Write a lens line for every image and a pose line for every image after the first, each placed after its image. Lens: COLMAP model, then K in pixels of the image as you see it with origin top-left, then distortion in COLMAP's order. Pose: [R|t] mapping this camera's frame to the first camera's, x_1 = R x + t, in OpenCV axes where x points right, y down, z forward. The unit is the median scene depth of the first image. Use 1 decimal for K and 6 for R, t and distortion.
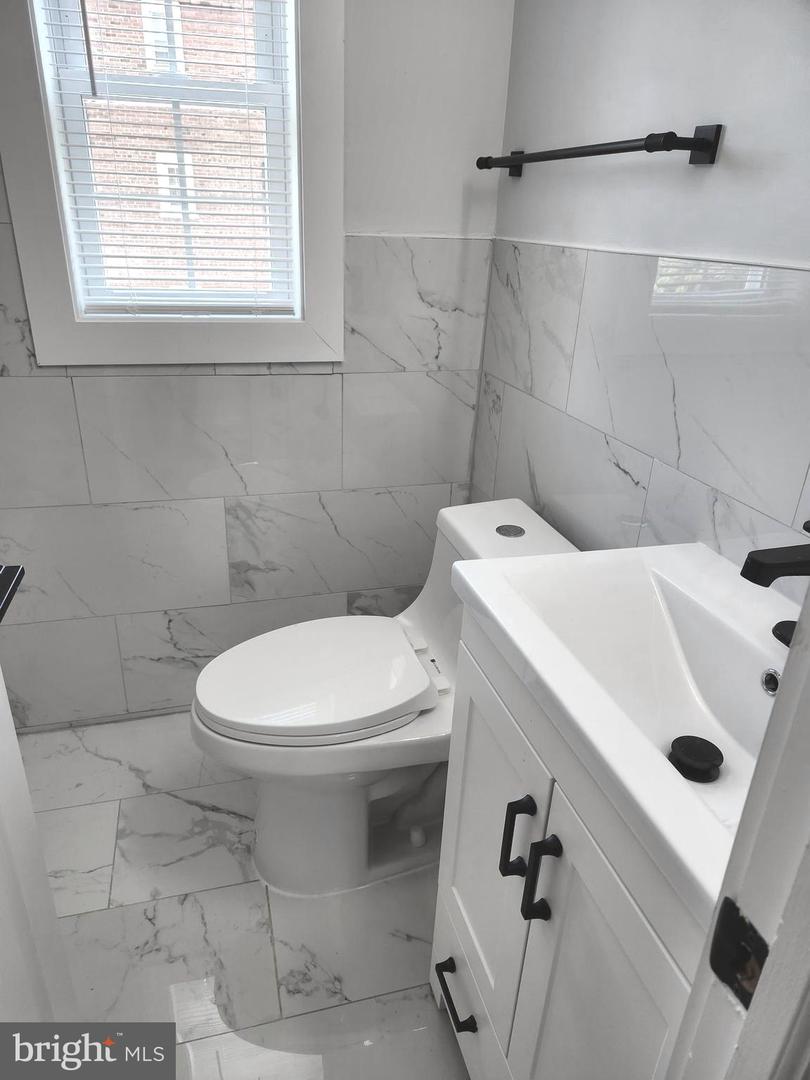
lens RADIAL K [[714.7, 0, 402.3], [0, 714.7, 542.2], [0, 0, 1]] dist [0.076386, -0.069249]
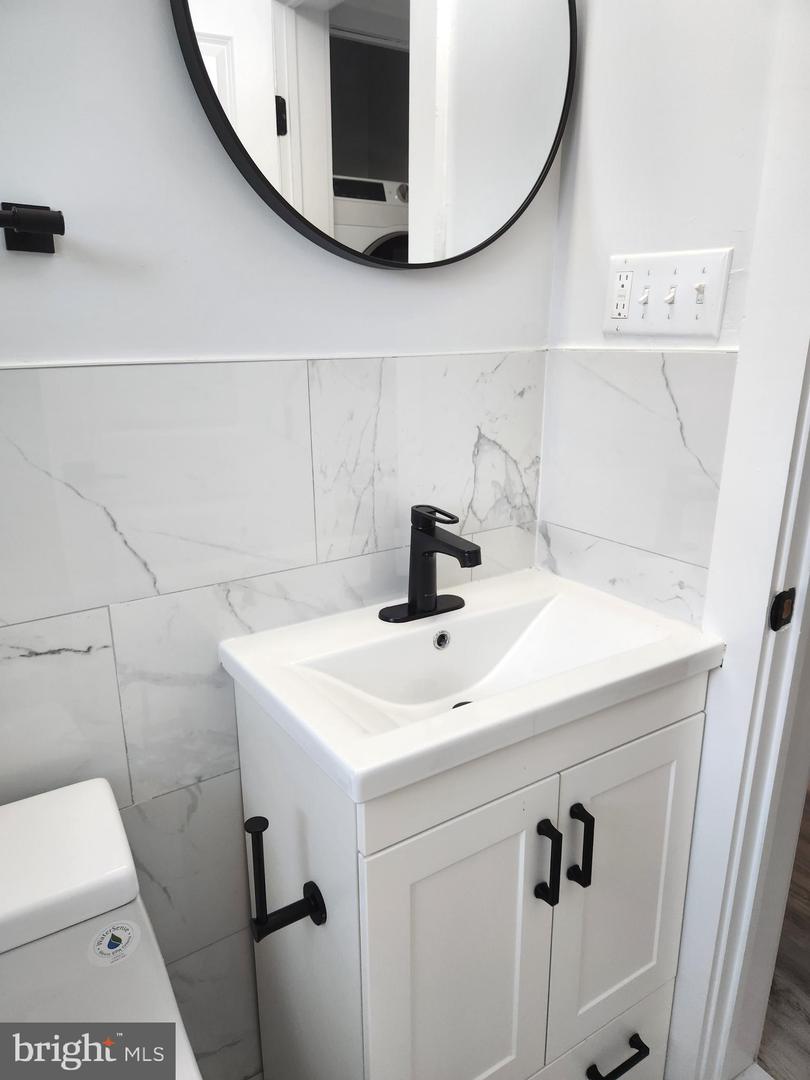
lens RADIAL K [[714.7, 0, 404.6], [0, 714.7, 538.5], [0, 0, 1]] dist [0.076386, -0.069249]
pose [[-0.274245, -0.317577, 0.907708, -0.486115], [0.391154, 0.825450, 0.406977, -0.416350], [-0.878515, 0.466665, -0.102154, 0.851026]]
